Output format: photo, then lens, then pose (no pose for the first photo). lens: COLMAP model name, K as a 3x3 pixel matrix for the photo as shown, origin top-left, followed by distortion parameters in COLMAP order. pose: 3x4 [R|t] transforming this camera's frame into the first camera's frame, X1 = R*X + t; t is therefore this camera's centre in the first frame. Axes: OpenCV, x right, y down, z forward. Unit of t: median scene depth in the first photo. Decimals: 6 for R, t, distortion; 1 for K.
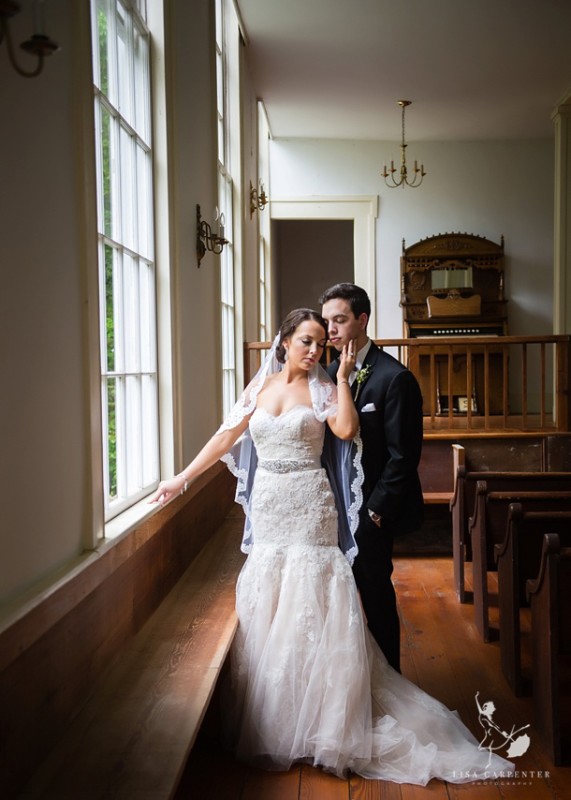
lens RADIAL K [[1054.2, 0, 285.8], [0, 1054.2, 423.7], [0, 0, 1]] dist [0.250490, 0.012624]
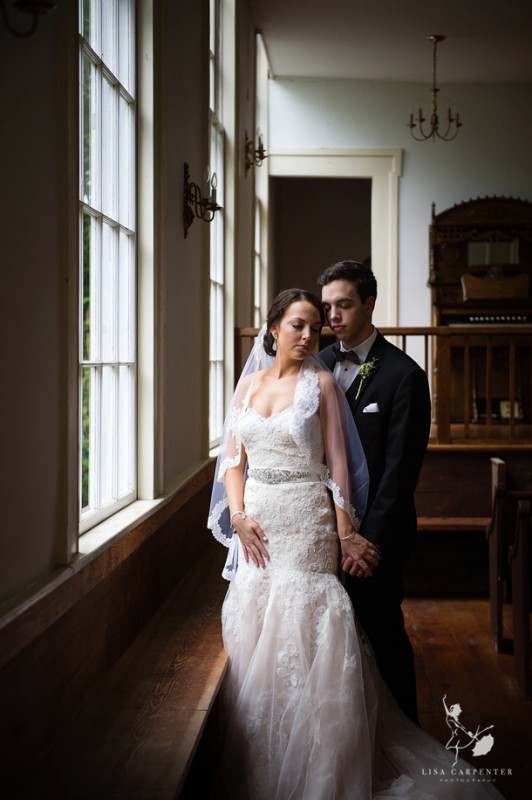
lens RADIAL K [[1476.9, 0, 266.0], [0, 1476.9, 400.0], [0, 0, 1]] dist [0.346948, -0.004493]
pose [[0.999870, 0.015817, -0.003252, -0.011249], [-0.015902, 0.999479, -0.028090, 0.010177], [0.002806, 0.028138, 0.999600, -0.139461]]
